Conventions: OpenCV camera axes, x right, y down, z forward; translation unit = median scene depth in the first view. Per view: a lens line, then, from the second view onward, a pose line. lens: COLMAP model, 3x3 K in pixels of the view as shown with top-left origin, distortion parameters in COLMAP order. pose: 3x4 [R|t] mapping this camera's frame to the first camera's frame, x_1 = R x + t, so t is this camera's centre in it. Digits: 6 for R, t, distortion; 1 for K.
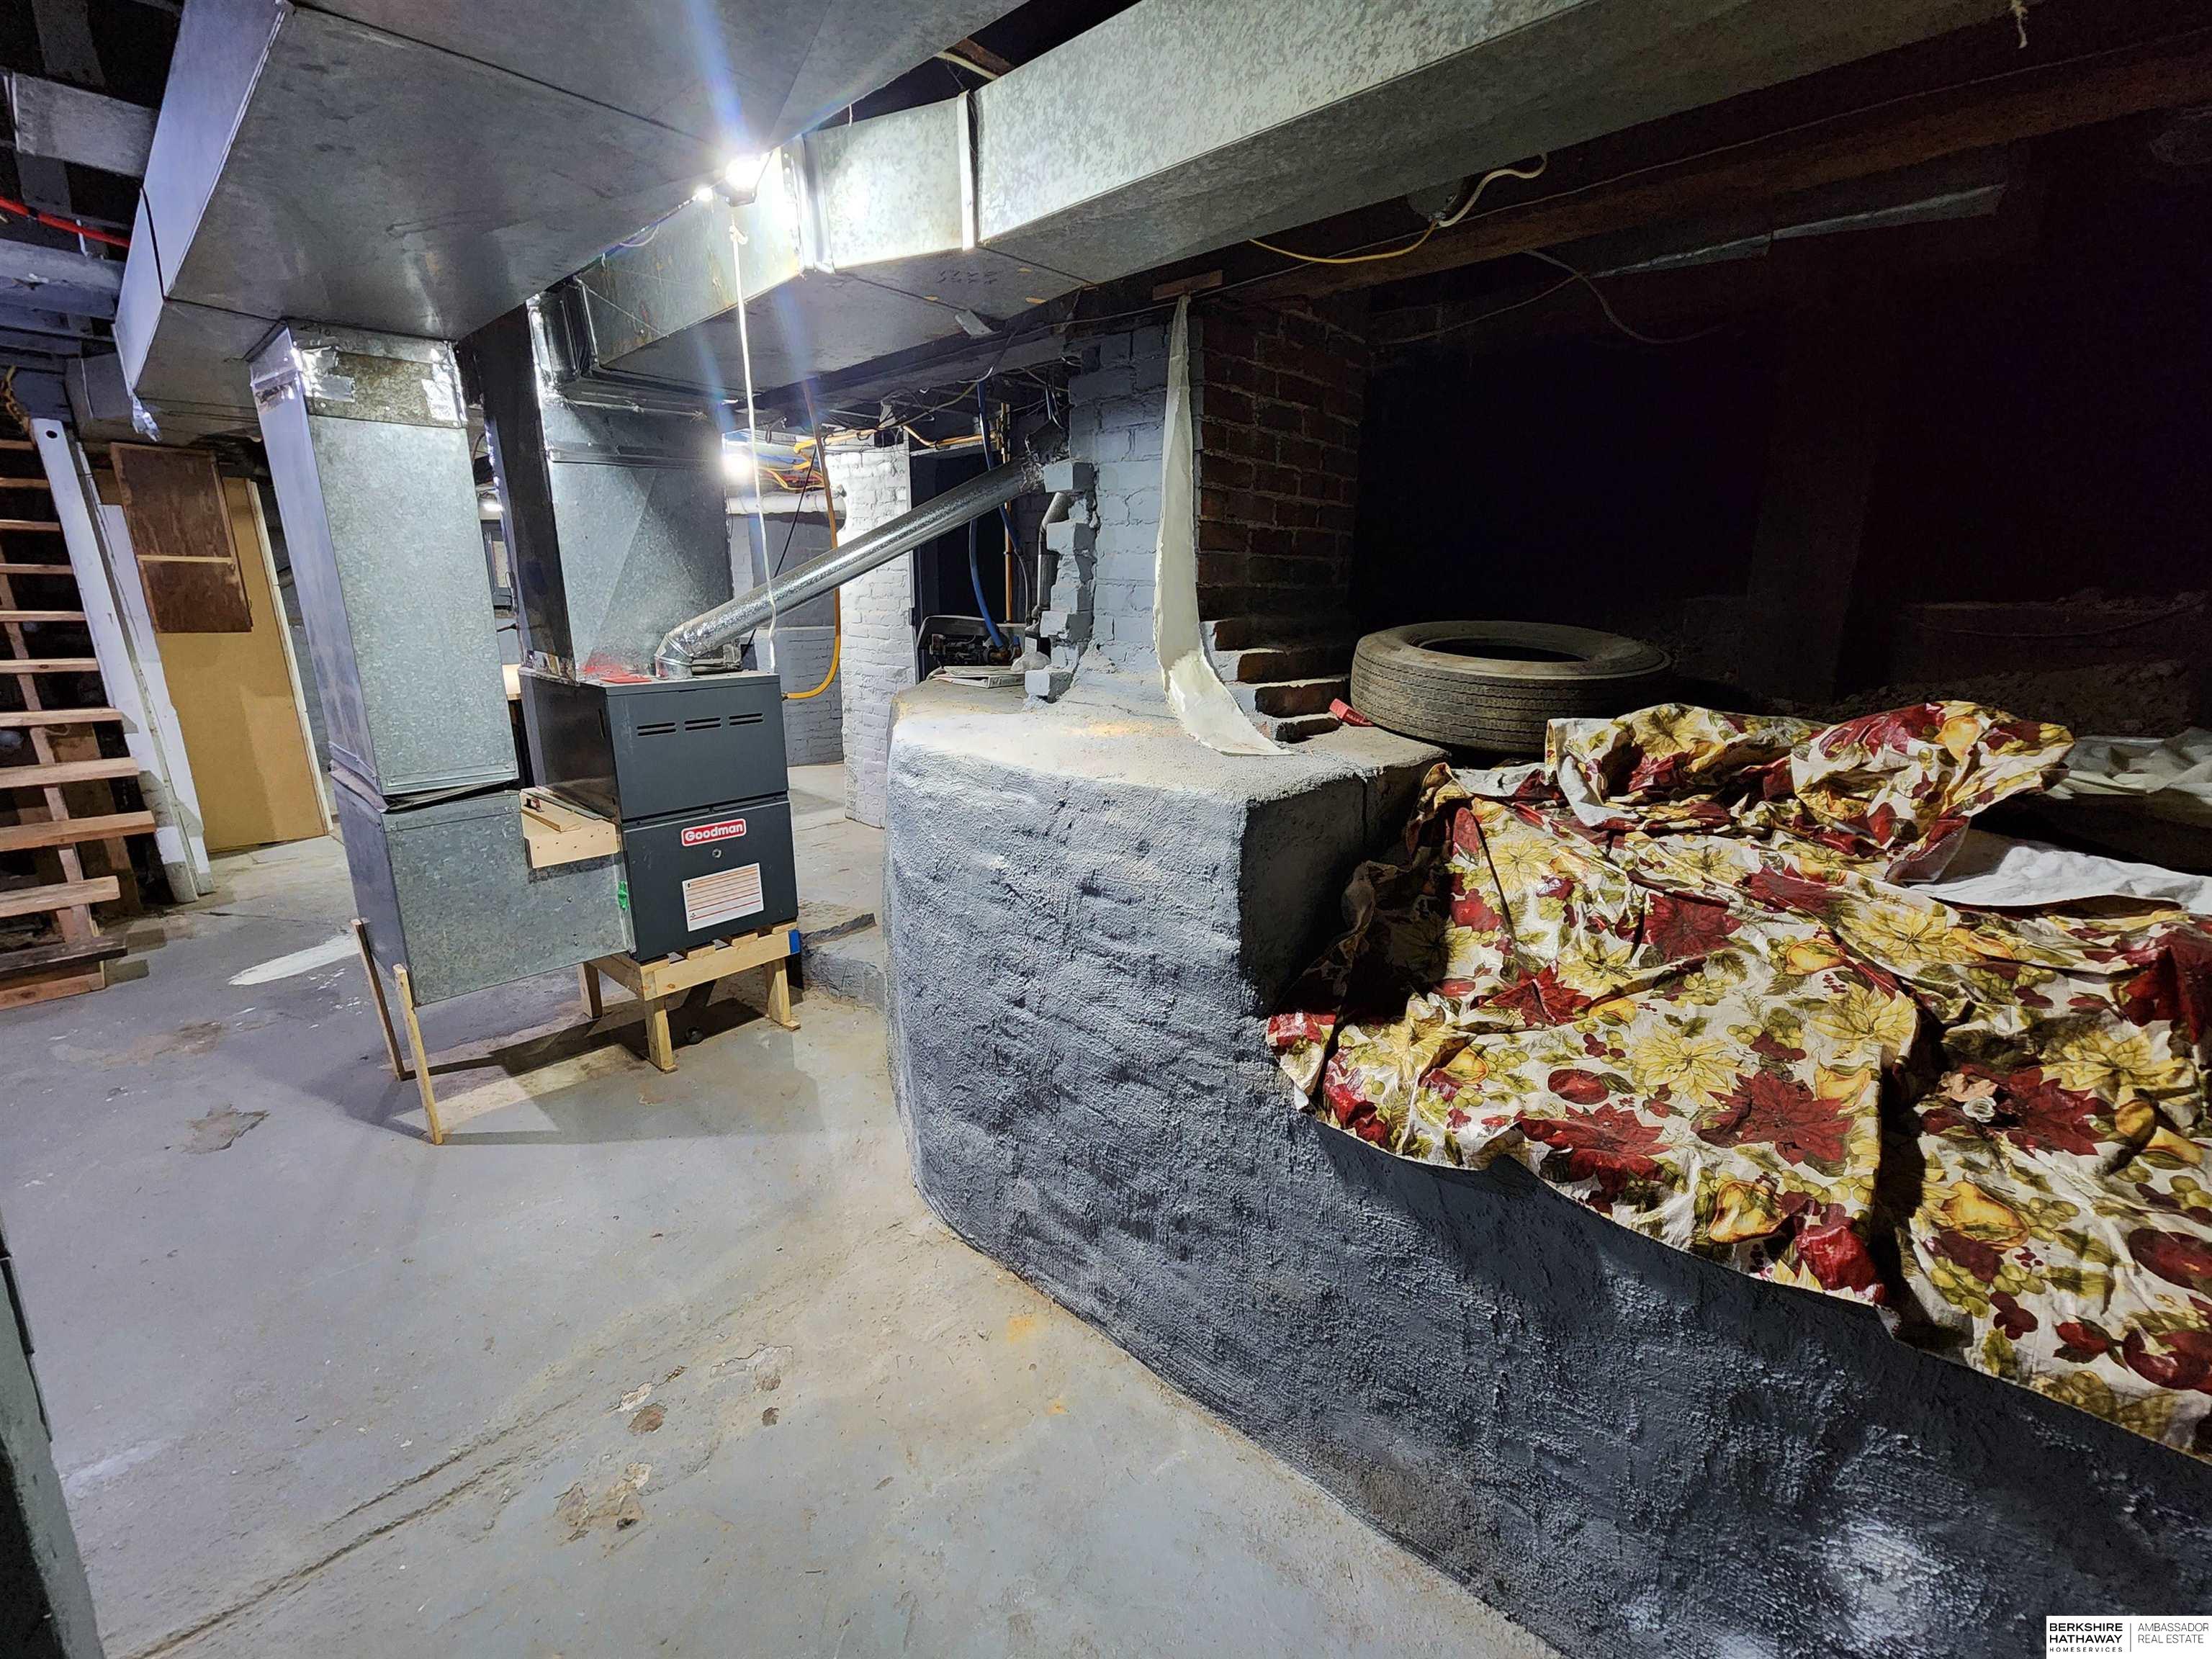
lens RADIAL K [[924.6, 0, 1106.0], [0, 924.6, 829.5], [0, 0, 1]] dist [-0.001018, -0.000054]
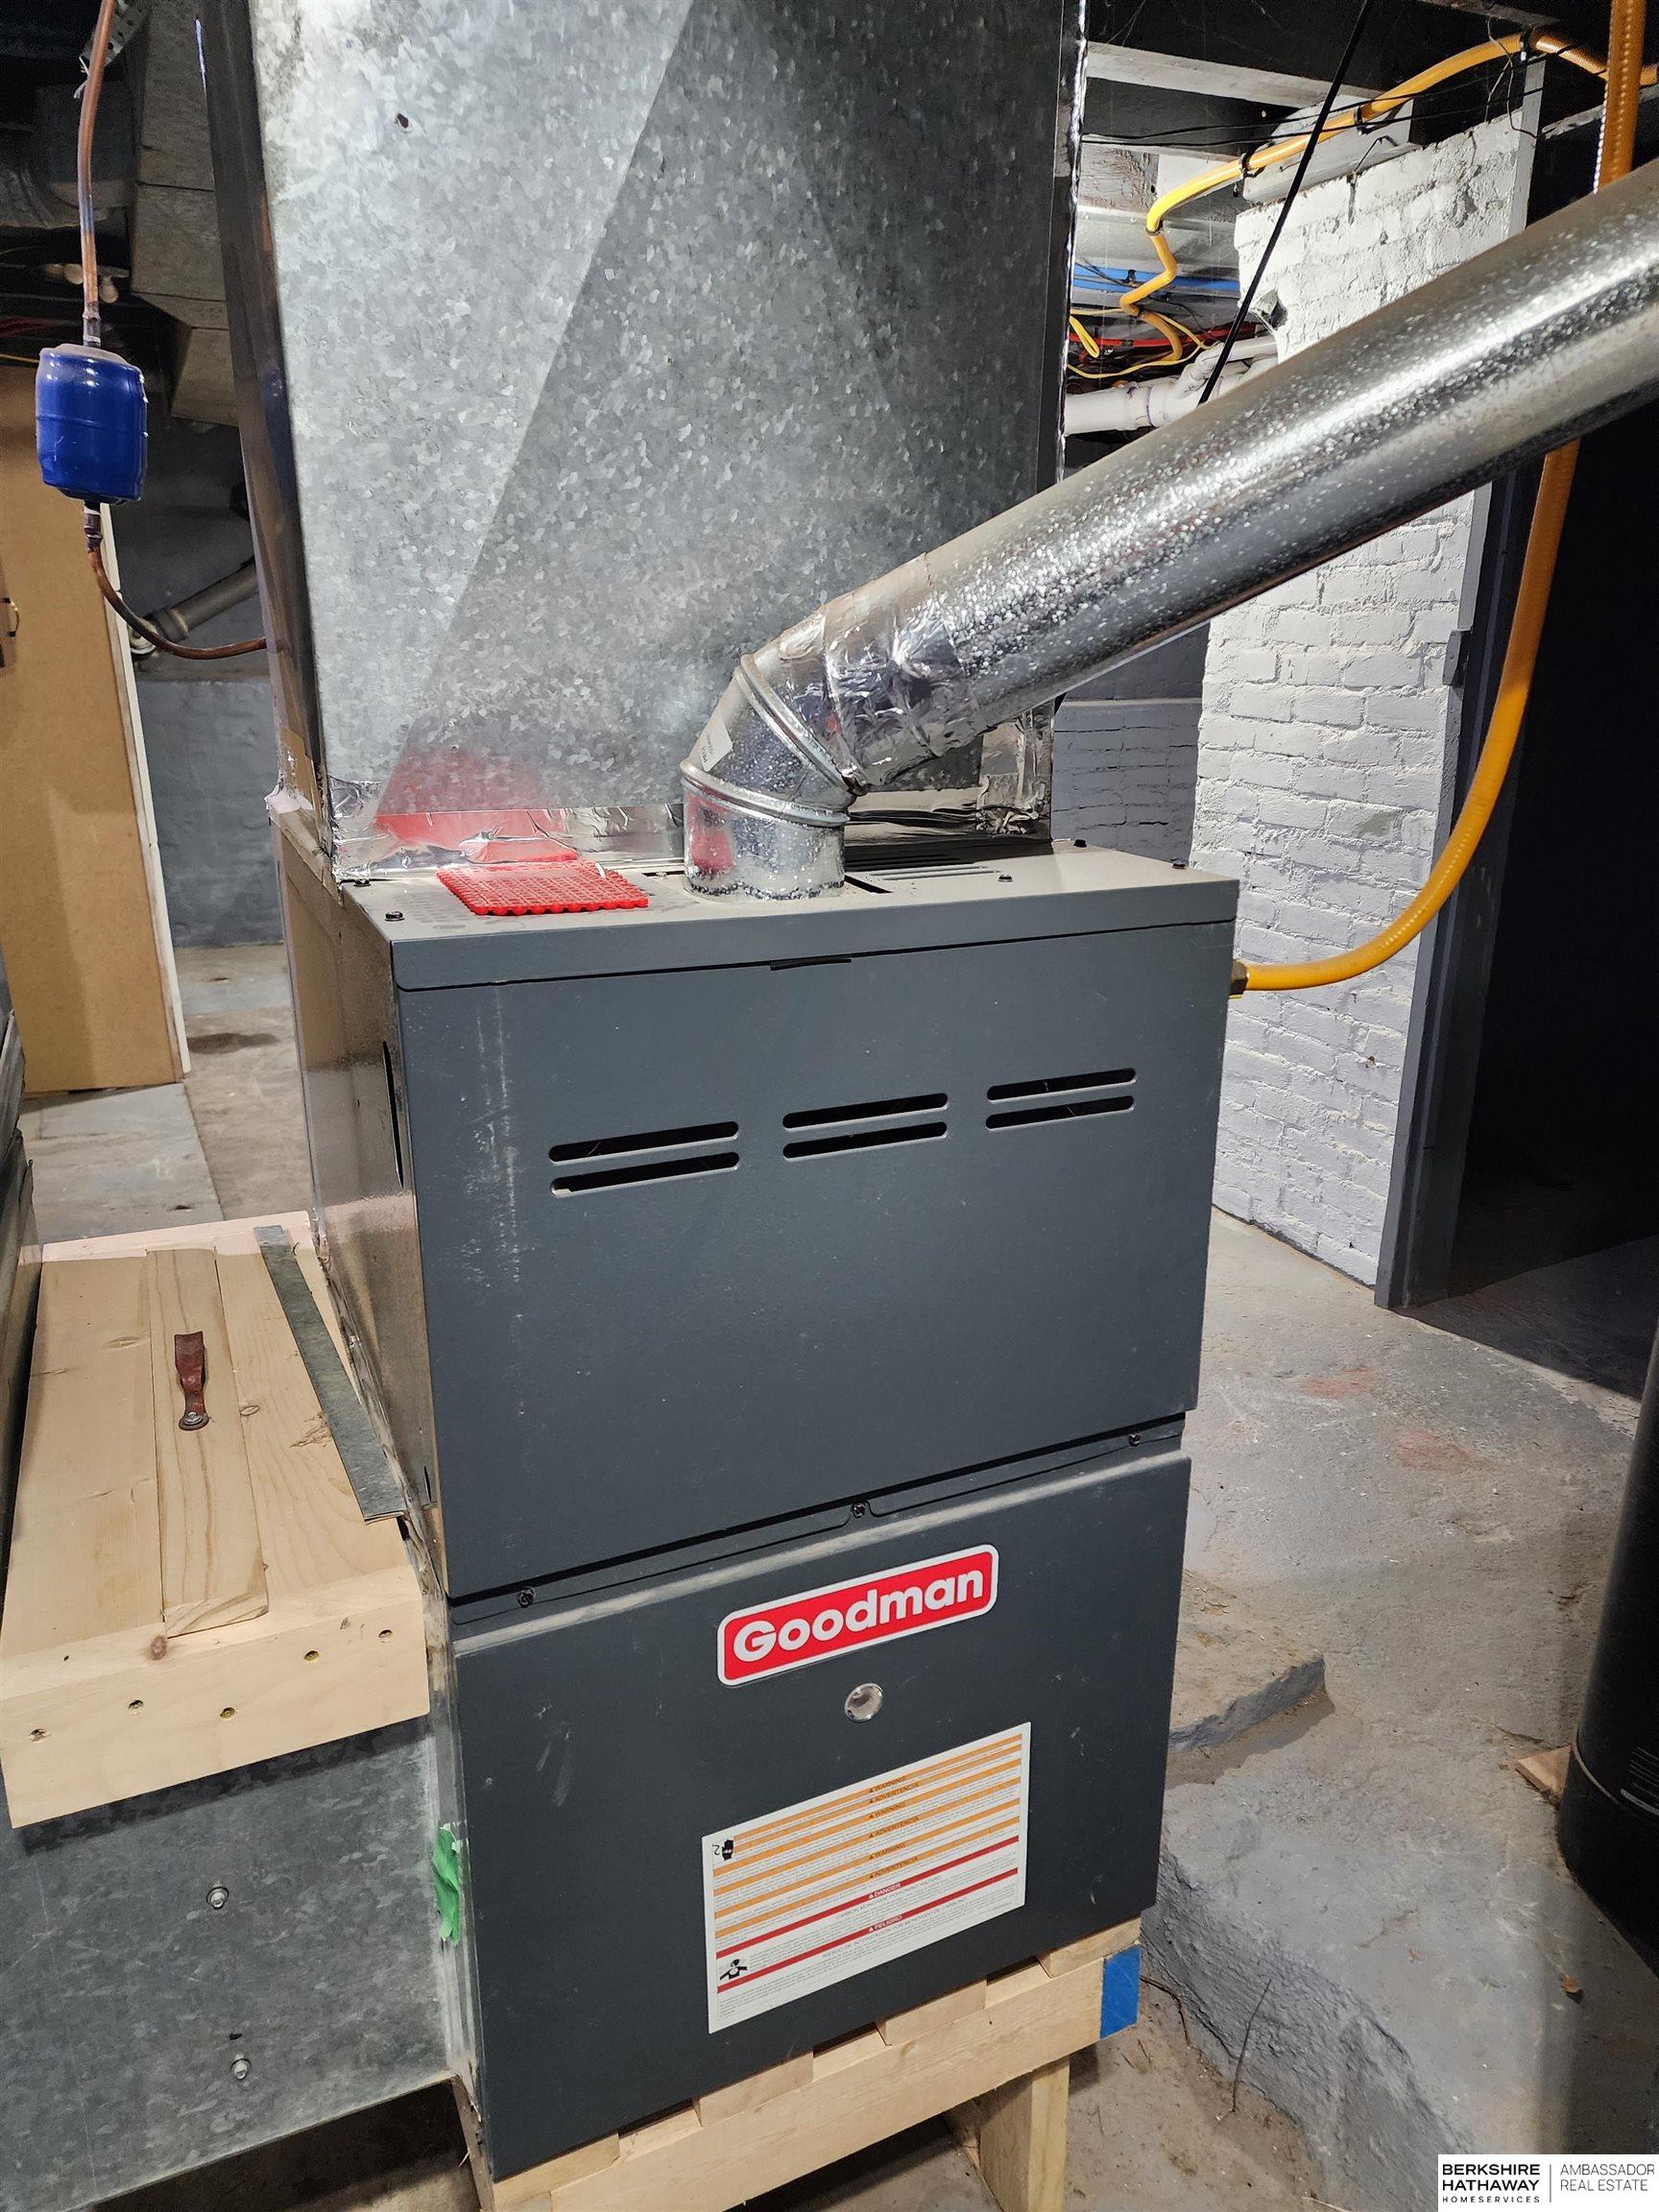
lens RADIAL K [[1504.7, 0, 829.5], [0, 1504.7, 1106.0], [0, 0, 1]] dist [0.077127, 0.000498]
pose [[0.909810, 0.118998, -0.397600, -0.304837], [-0.104673, 0.992836, 0.057628, -0.131149], [0.401610, -0.010813, 0.915747, 0.678479]]
